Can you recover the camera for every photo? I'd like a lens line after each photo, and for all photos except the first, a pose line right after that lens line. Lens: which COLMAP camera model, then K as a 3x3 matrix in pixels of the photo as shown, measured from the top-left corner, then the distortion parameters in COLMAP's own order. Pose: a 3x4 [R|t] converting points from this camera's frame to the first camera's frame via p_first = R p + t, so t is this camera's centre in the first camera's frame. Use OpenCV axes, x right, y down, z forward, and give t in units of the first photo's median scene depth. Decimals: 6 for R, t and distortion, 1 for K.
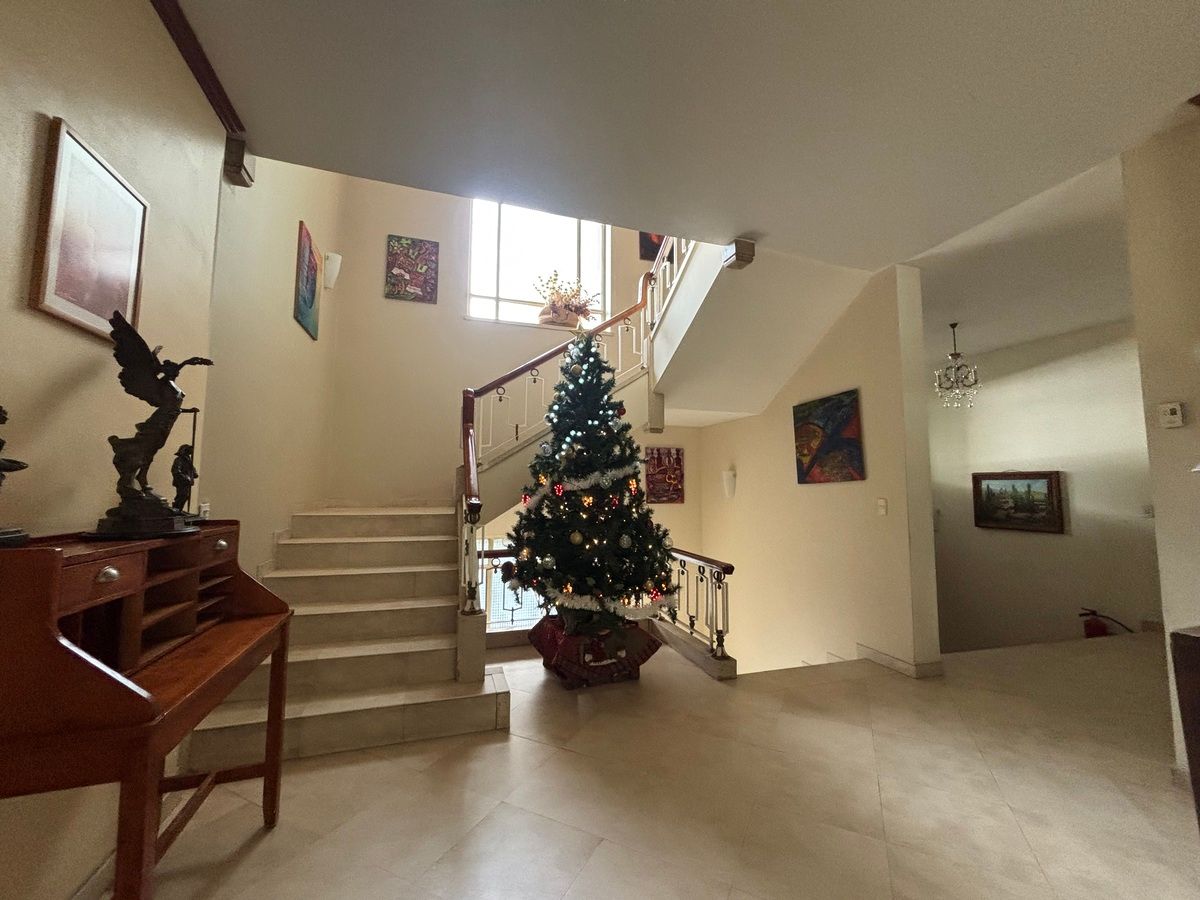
lens RADIAL K [[480.4, 0, 600.6], [0, 480.4, 446.7], [0, 0, 1]] dist [0.003638, 0.000247]
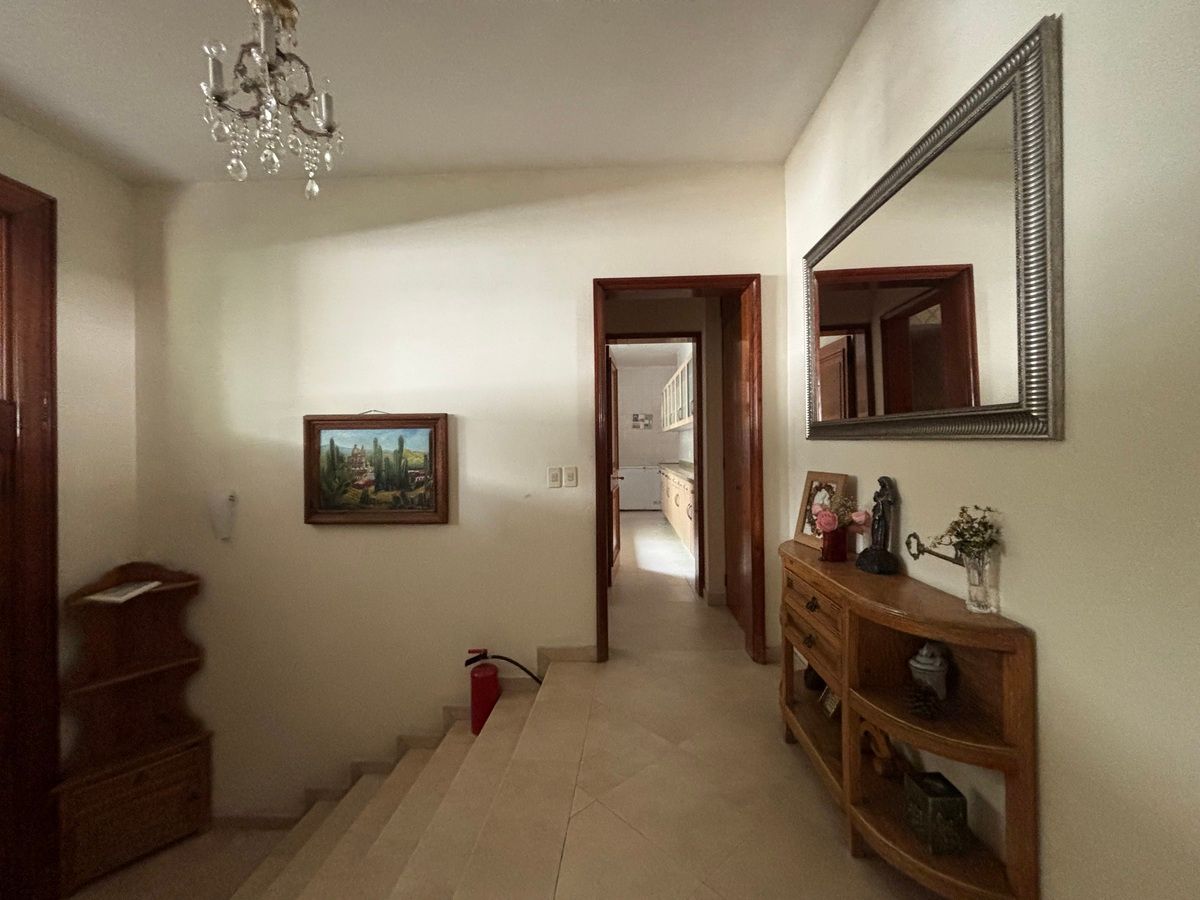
lens RADIAL K [[480.4, 0, 599.9], [0, 480.4, 443.9], [0, 0, 1]] dist [0.003638, 0.000247]
pose [[0.350827, -0.006617, 0.936417, 0.460542], [-0.067863, 0.997166, 0.032471, 0.052002], [-0.933978, -0.074940, 0.349384, 0.600487]]
